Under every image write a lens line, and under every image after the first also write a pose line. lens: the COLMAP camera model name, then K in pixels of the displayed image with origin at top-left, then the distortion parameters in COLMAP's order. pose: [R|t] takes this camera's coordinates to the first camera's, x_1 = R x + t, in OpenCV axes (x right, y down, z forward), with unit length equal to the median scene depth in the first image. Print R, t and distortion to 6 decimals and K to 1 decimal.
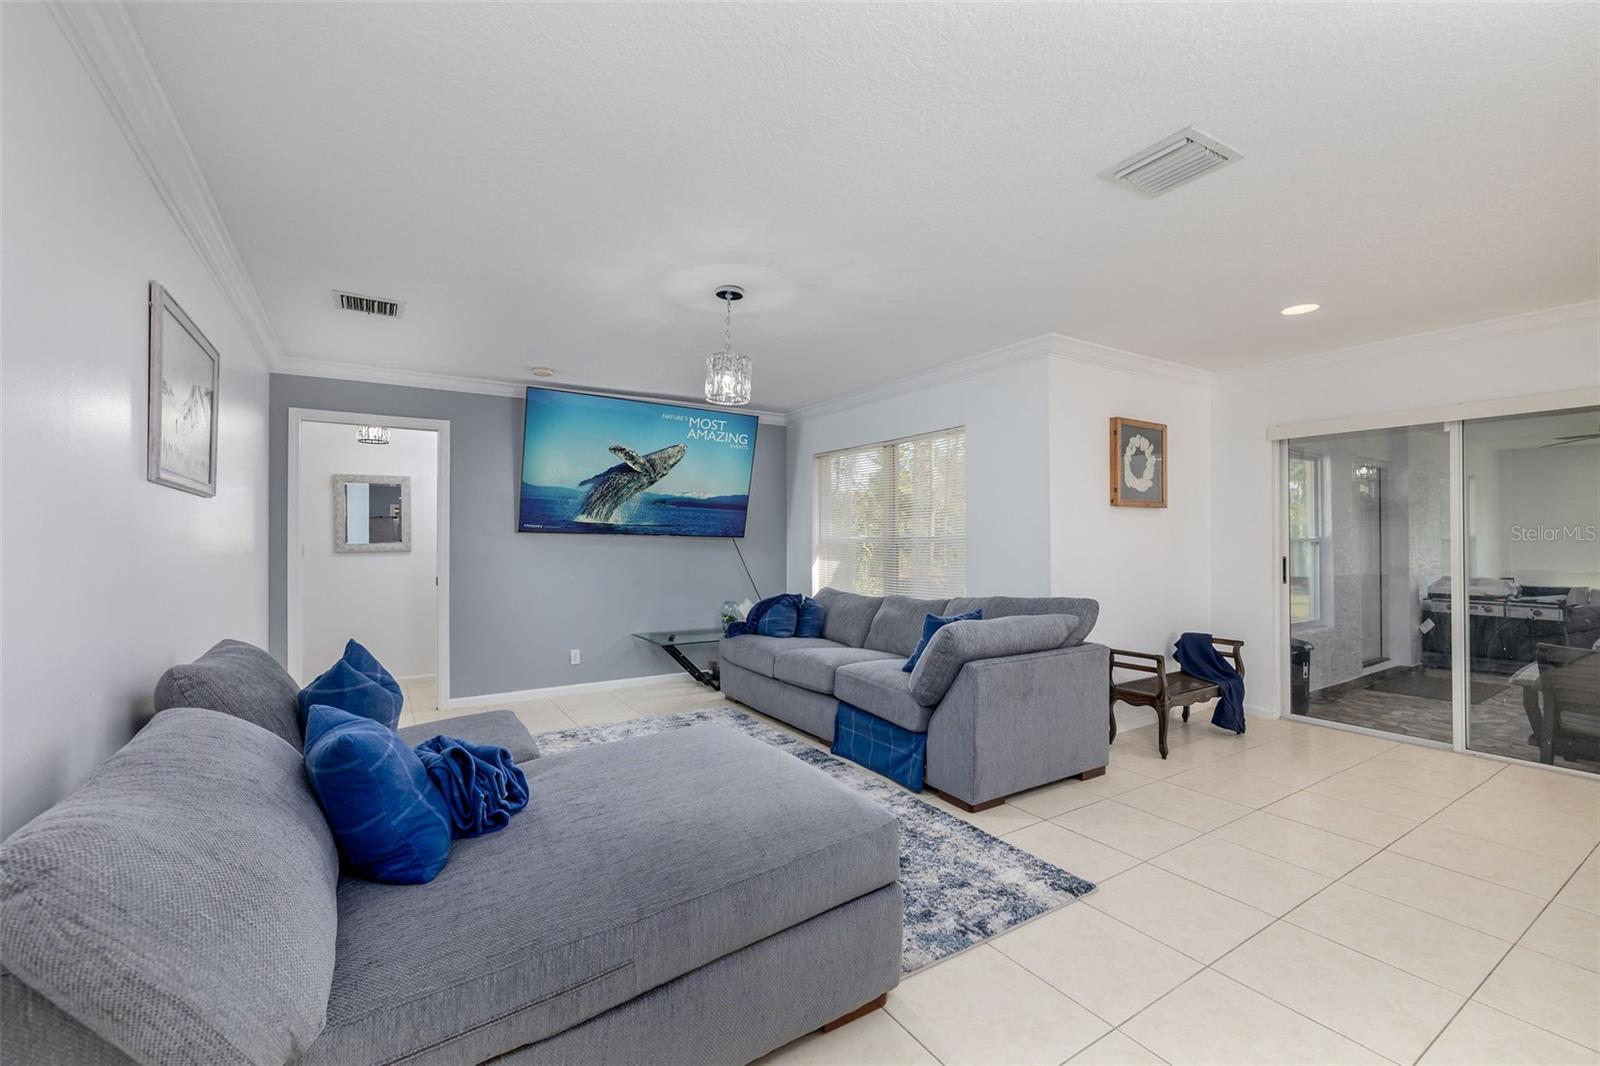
lens RADIAL K [[673.9, 0, 800.6], [0, 673.9, 535.0], [0, 0, 1]] dist [-0.000195, 0.000435]
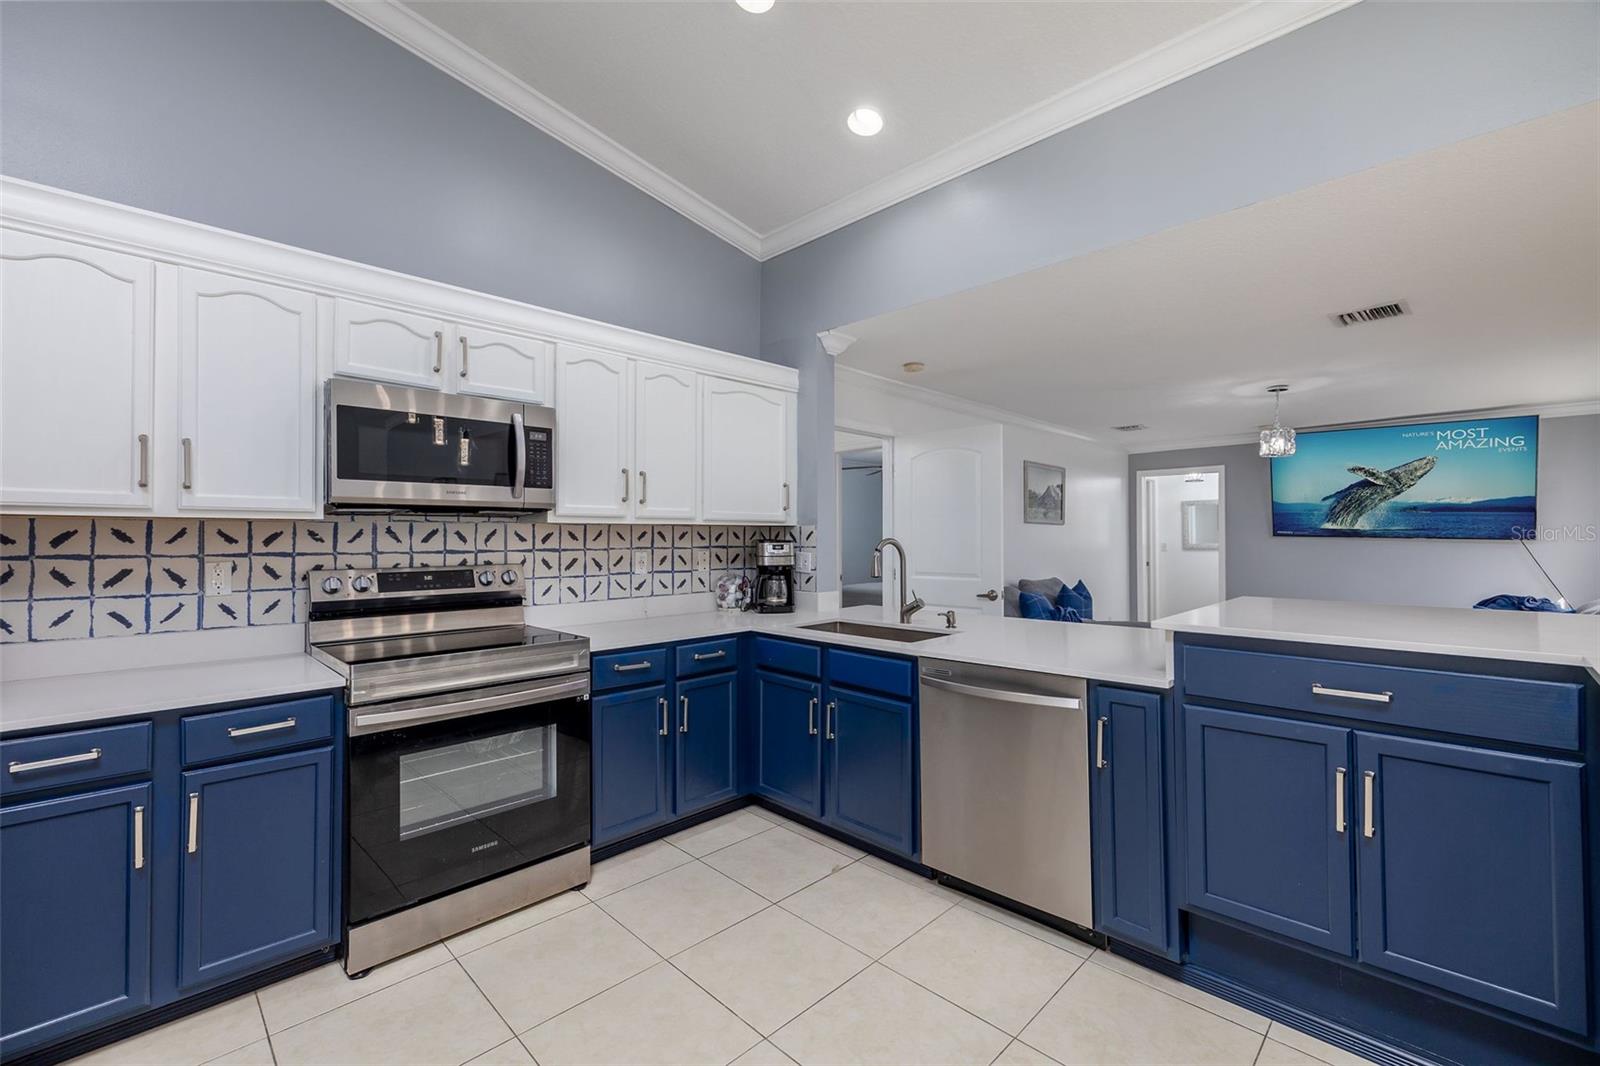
lens RADIAL K [[671.6, 0, 792.1], [0, 671.6, 533.0], [0, 0, 1]] dist [0.000282, -0.000096]
pose [[0.208700, -0.010614, -0.977922, 0.717816], [0.007318, 0.999930, -0.009292, -0.005521], [0.977952, -0.005217, 0.208763, -0.276831]]
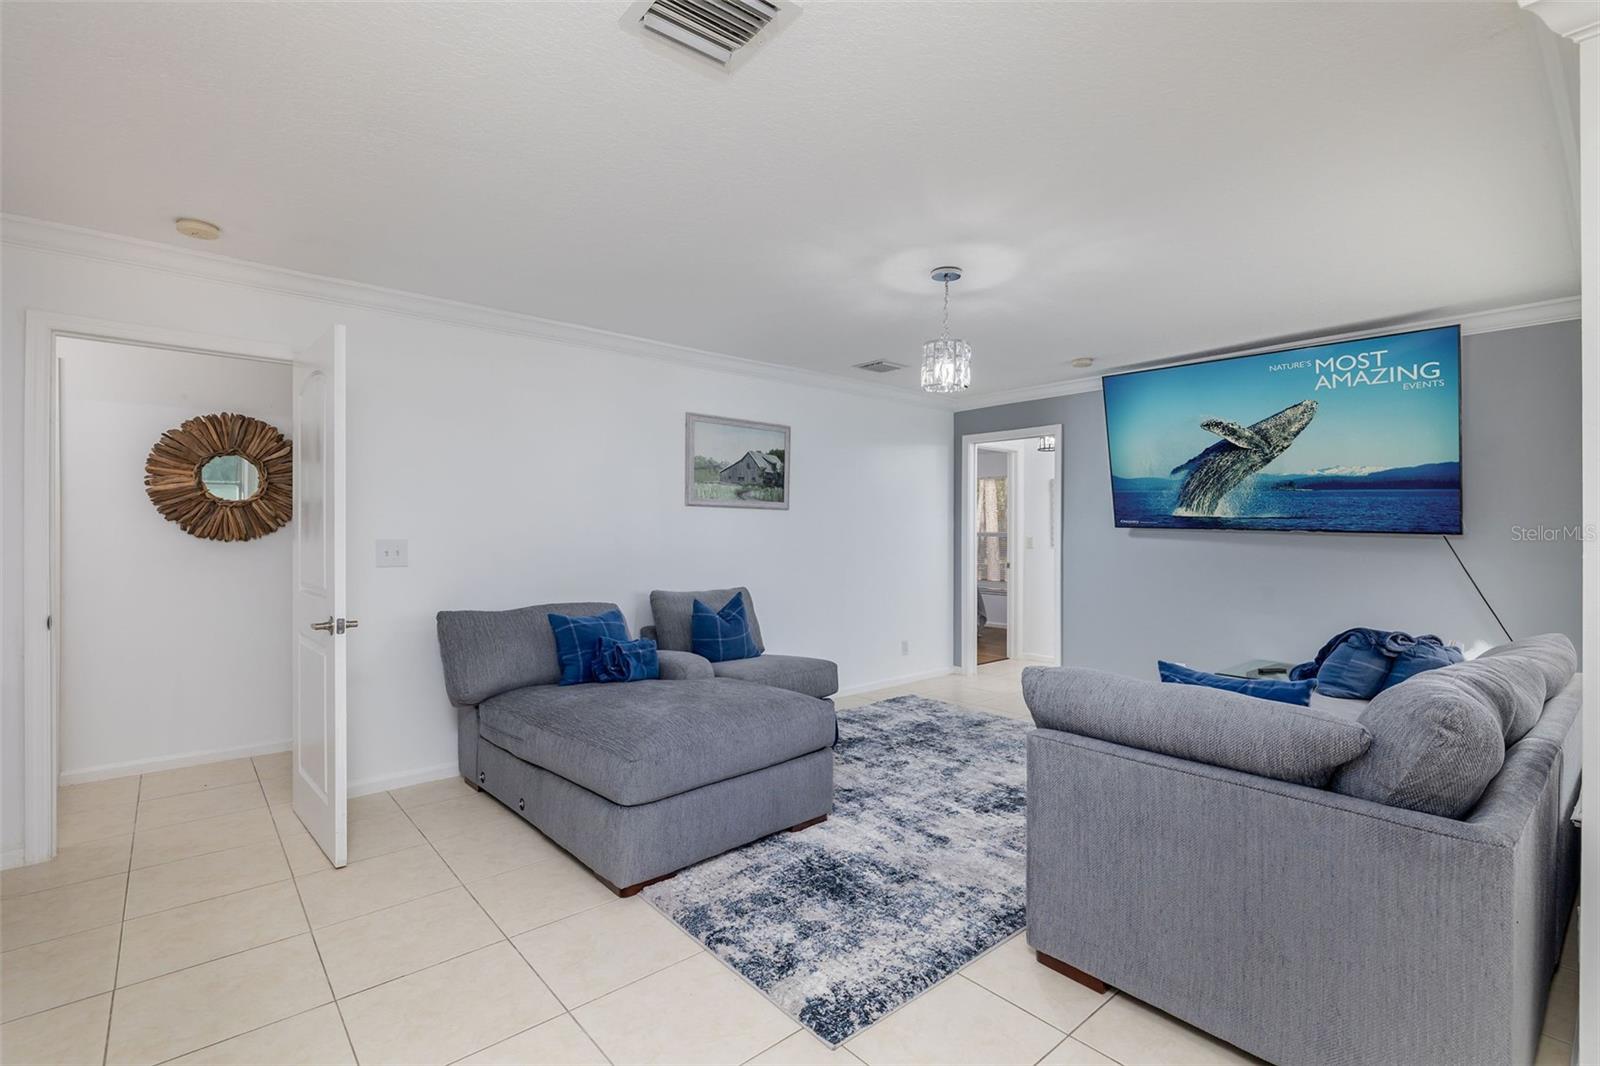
lens RADIAL K [[735.8, 0, 800.0], [0, 735.8, 533.0], [0, 0, 1]] dist [0.002334, 0.000139]
pose [[0.143054, 0.001089, -0.989714, 0.525966], [0.003180, 0.999994, 0.001560, -0.000457], [0.989710, -0.003371, 0.143050, 0.383260]]
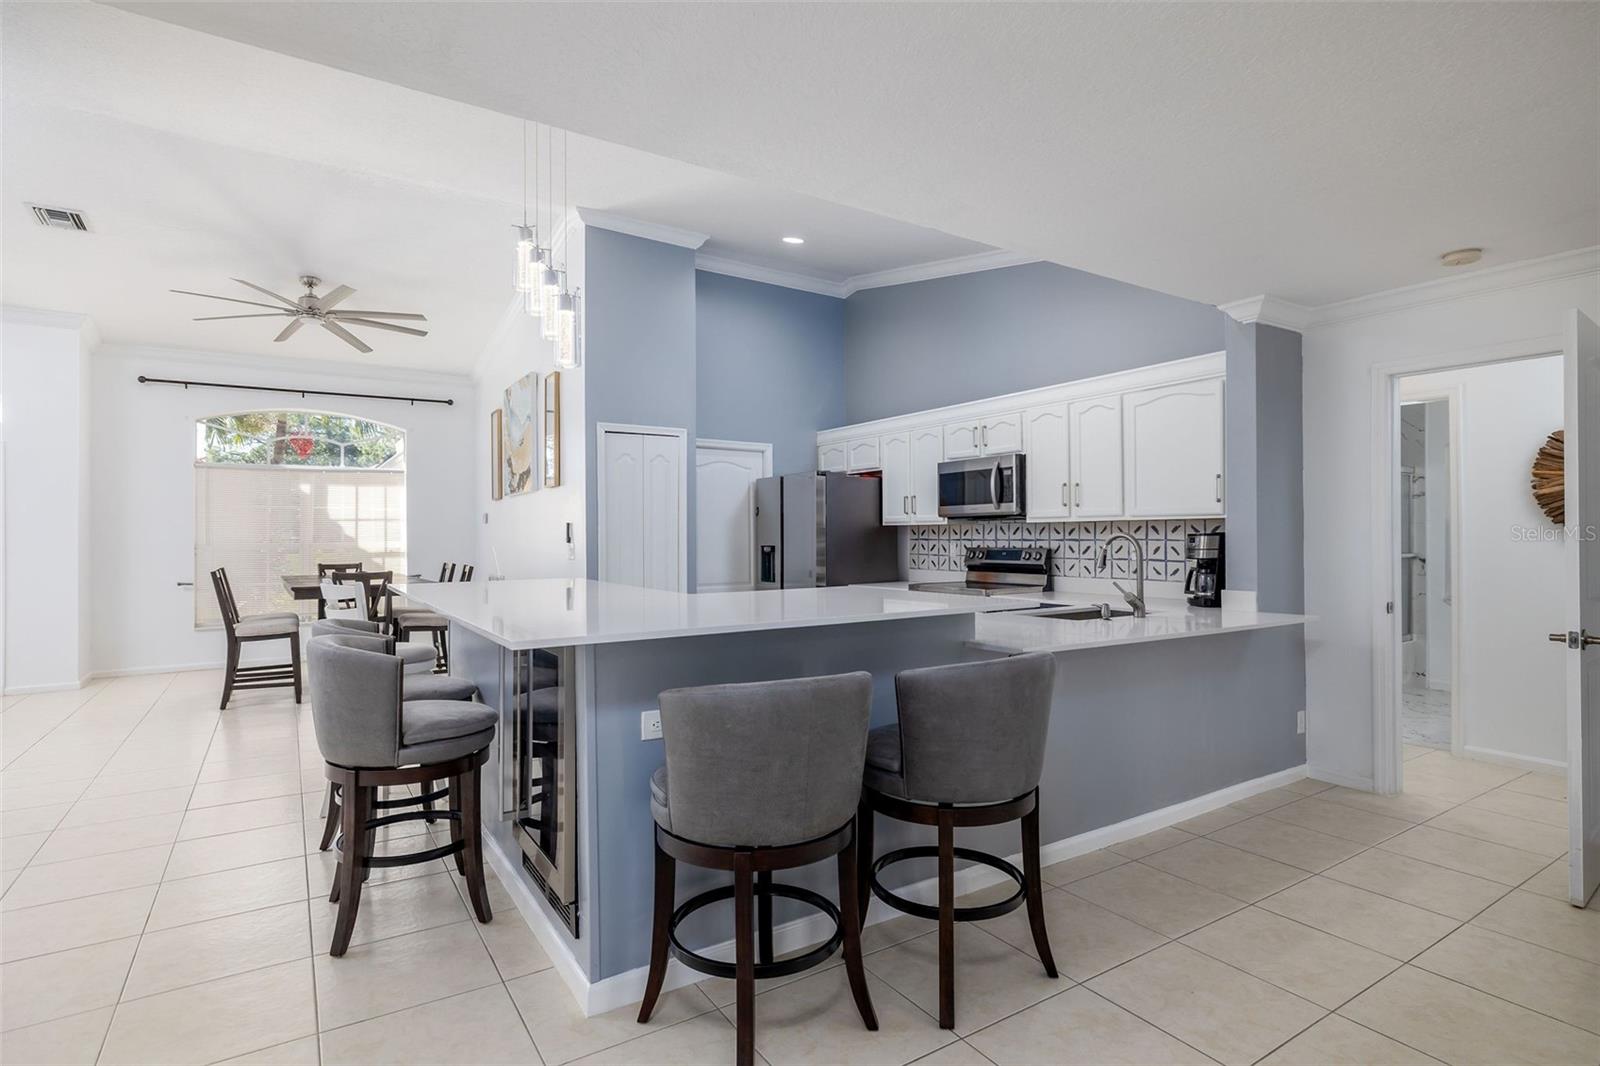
lens RADIAL K [[805.8, 0, 795.7], [0, 805.8, 531.5], [0, 0, 1]] dist [0.004501, 0.001452]
pose [[-0.999999, 0.001687, -0.000061, 0.459198], [0.001687, 0.999956, -0.009207, 0.000429], [0.000045, -0.009207, -0.999958, 0.664658]]
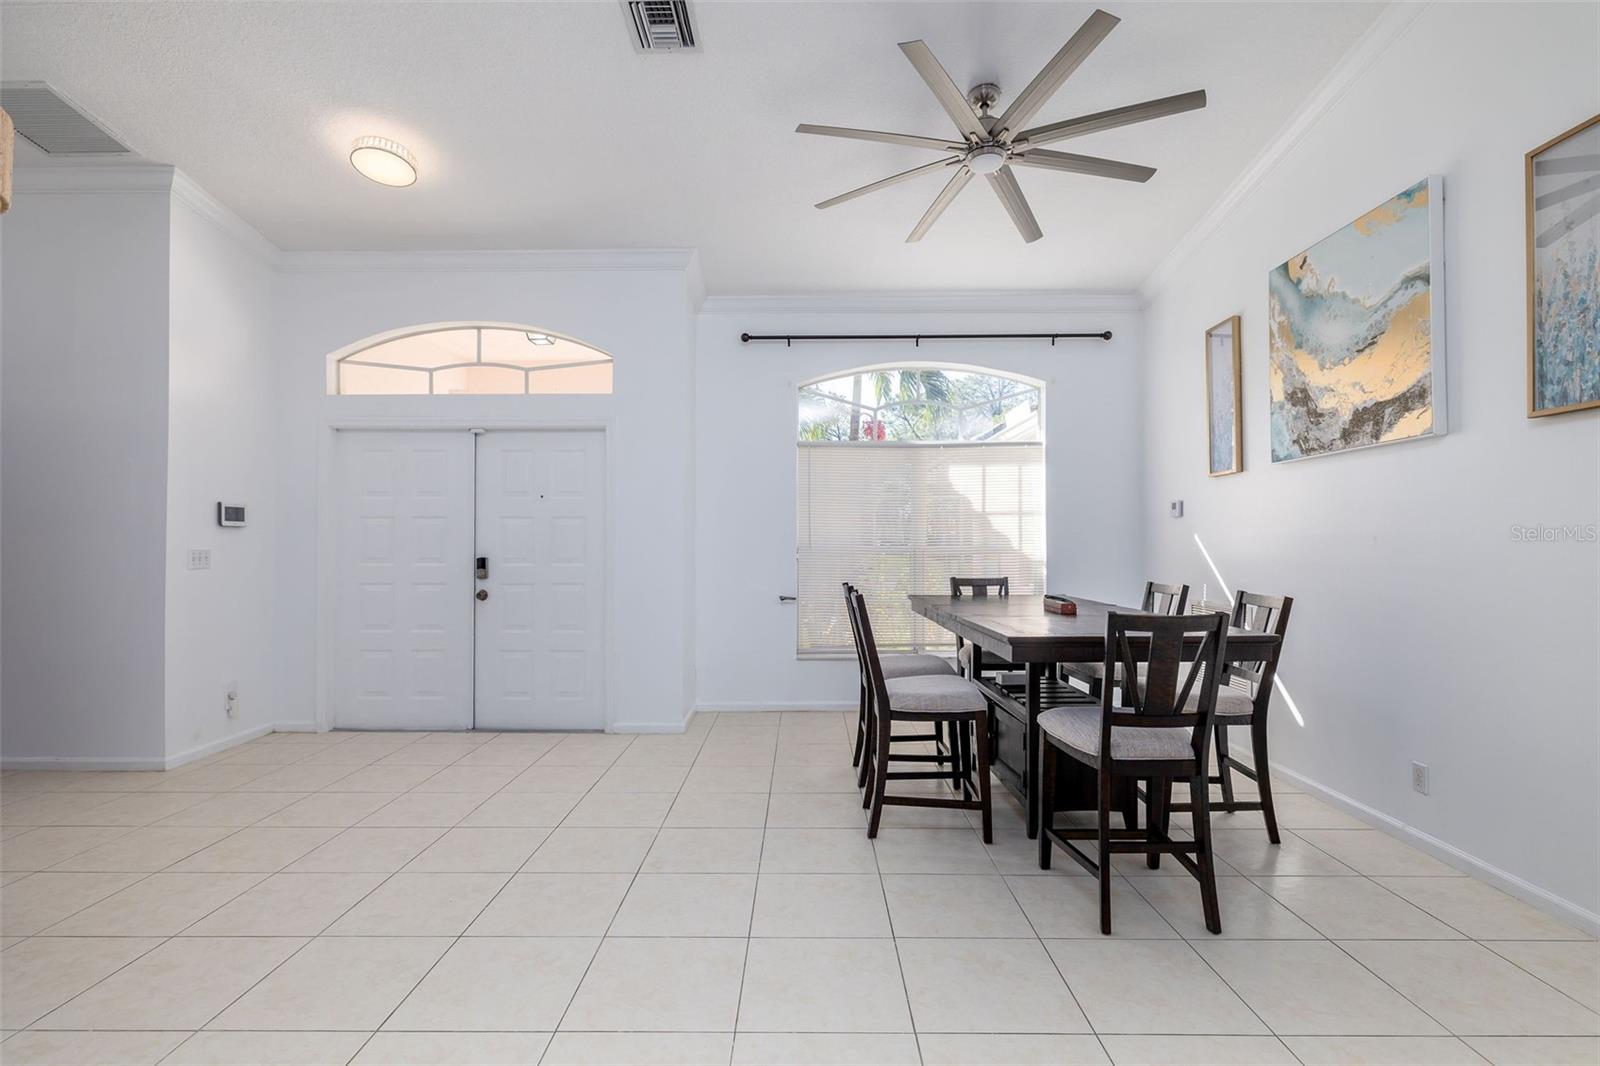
lens RADIAL K [[744.0, 0, 799.7], [0, 744.0, 535.7], [0, 0, 1]] dist [-0.011204, 0.001122]
pose [[-0.839543, 0.001111, 0.543292, 0.985598], [-0.004913, 0.999941, -0.009637, 0.002802], [-0.543271, -0.010760, -0.839488, 0.064830]]
